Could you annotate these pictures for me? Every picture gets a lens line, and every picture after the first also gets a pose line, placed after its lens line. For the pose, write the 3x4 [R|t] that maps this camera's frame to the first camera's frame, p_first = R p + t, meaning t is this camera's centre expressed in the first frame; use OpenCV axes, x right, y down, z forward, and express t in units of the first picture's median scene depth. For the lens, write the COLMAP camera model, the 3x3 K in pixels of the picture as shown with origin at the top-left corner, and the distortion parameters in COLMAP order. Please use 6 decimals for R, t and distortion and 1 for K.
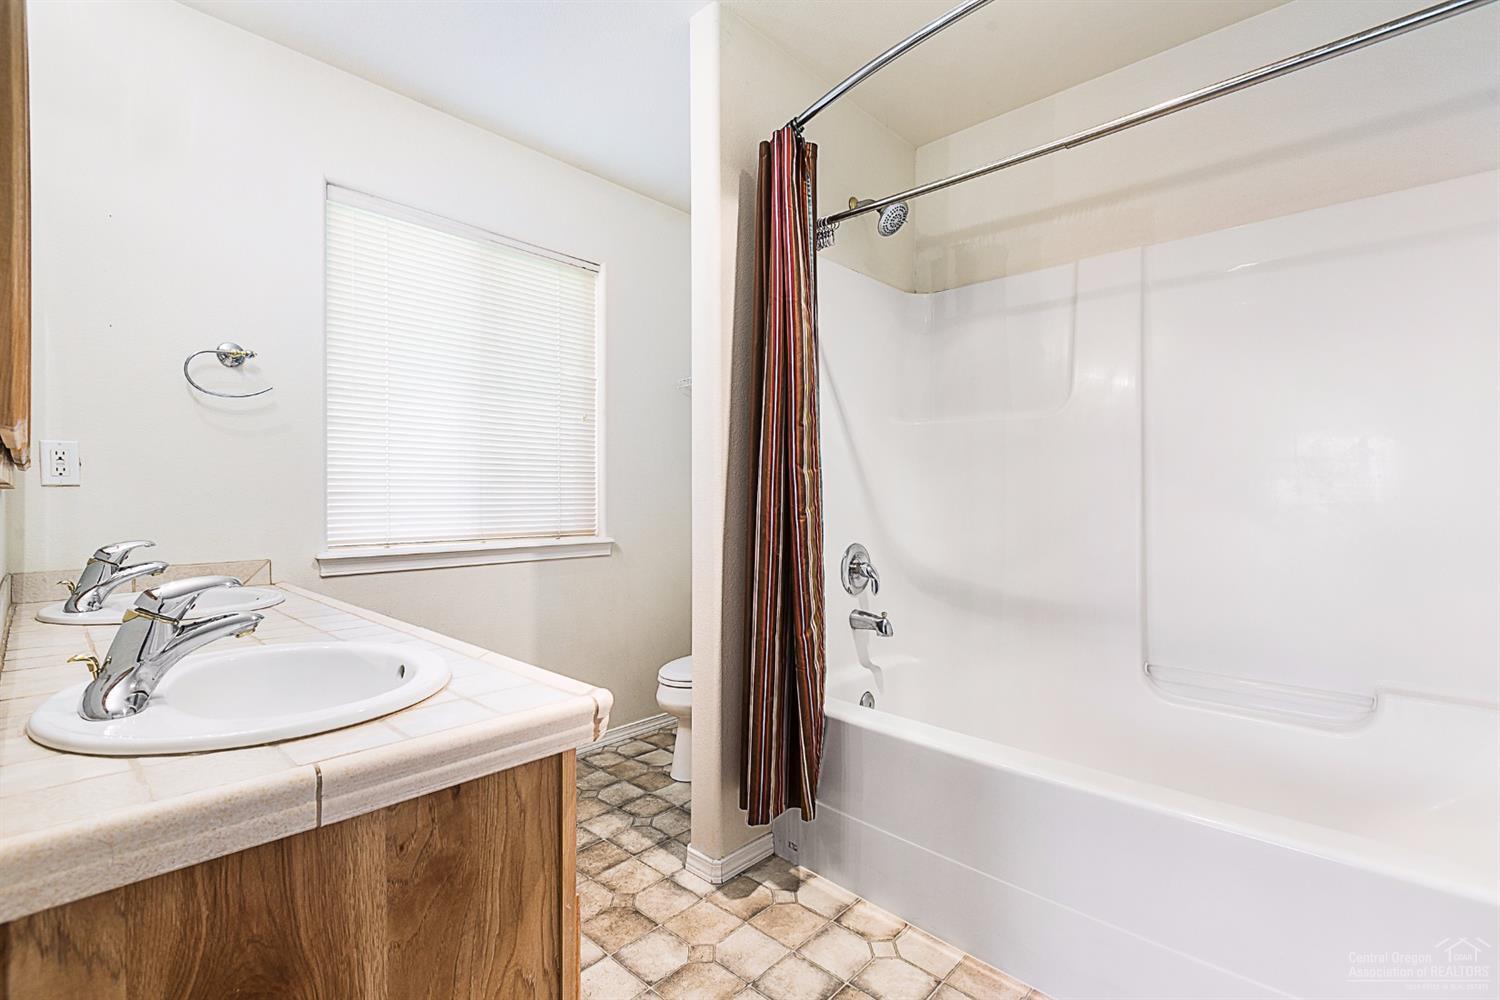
lens RADIAL K [[671.1, 0, 763.9], [0, 671.1, 498.8], [0, 0, 1]] dist [-0.000483, -0.000326]
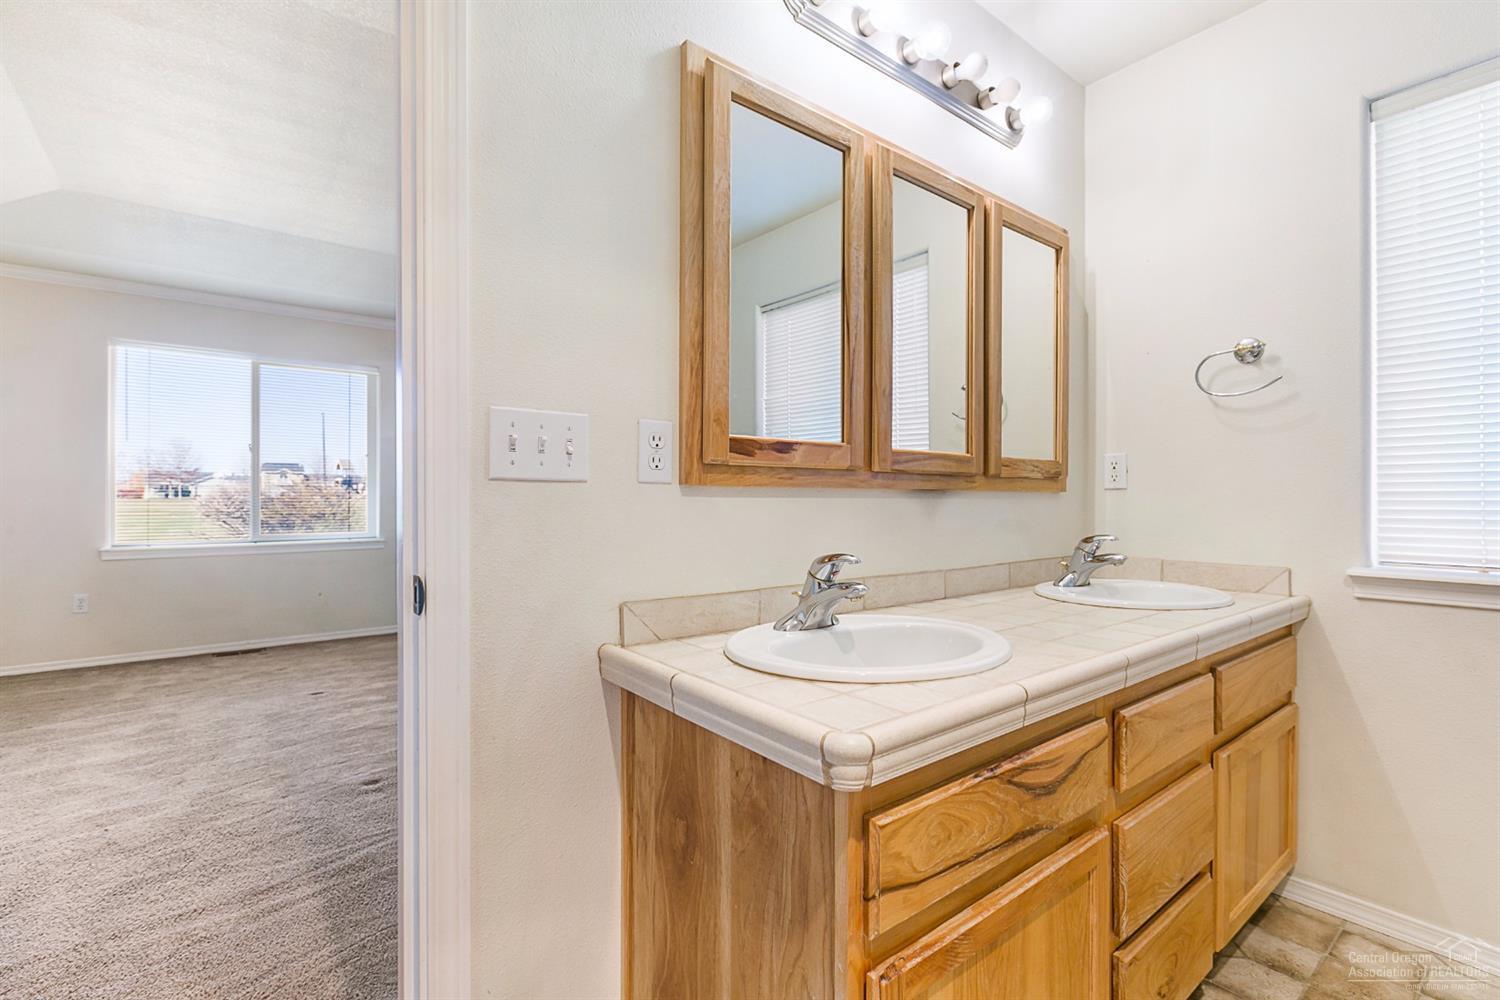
lens RADIAL K [[671.1, 0, 763.9], [0, 671.1, 498.8], [0, 0, 1]] dist [-0.000483, -0.000326]
pose [[-0.151790, 0.001716, -0.988411, 0.598141], [-0.004315, 0.999988, 0.002399, -0.003109], [0.988403, 0.004629, -0.151781, 1.051083]]
